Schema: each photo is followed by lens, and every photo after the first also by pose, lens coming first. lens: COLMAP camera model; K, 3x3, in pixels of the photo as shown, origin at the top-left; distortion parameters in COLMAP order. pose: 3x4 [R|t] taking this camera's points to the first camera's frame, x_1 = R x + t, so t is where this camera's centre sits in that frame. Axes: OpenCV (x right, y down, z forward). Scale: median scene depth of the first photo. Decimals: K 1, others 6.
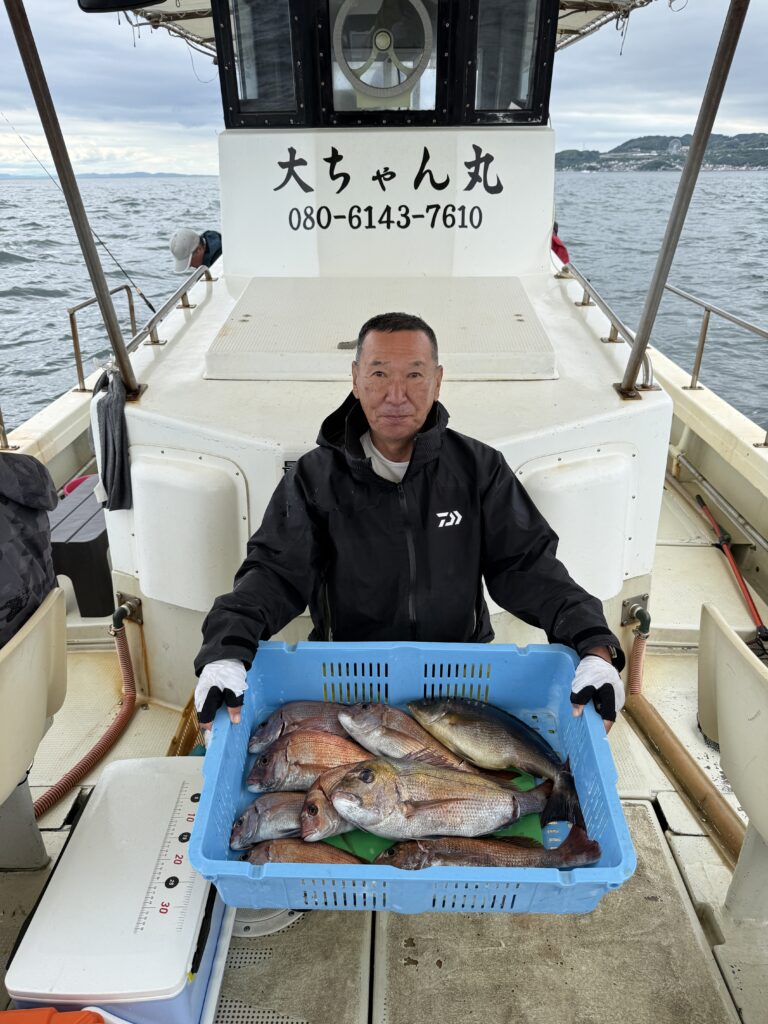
lens RADIAL K [[705.4, 0, 384.0], [0, 705.4, 512.0], [0, 0, 1]] dist [0.003510, 0.001039]
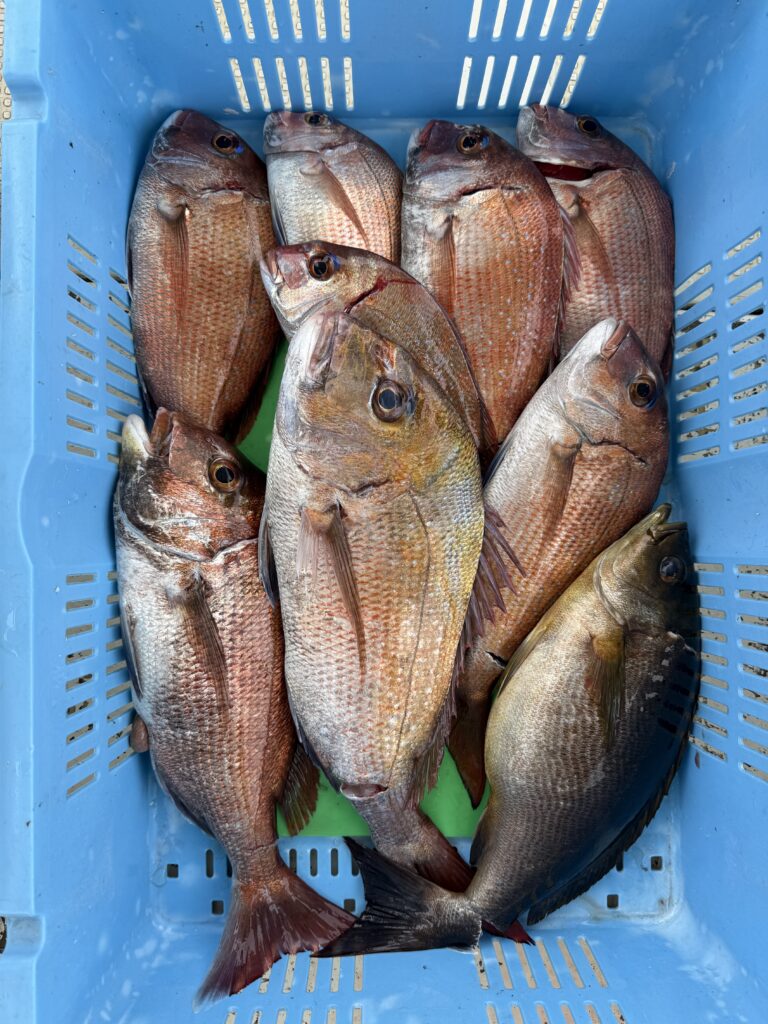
lens RADIAL K [[705.4, 0, 384.0], [0, 705.4, 512.0], [0, 0, 1]] dist [0.003510, 0.001039]
pose [[0.026825, 0.998753, -0.042112, 0.044509], [-0.627871, 0.049615, 0.776734, 0.092052], [0.777855, 0.005605, 0.628419, 0.710400]]
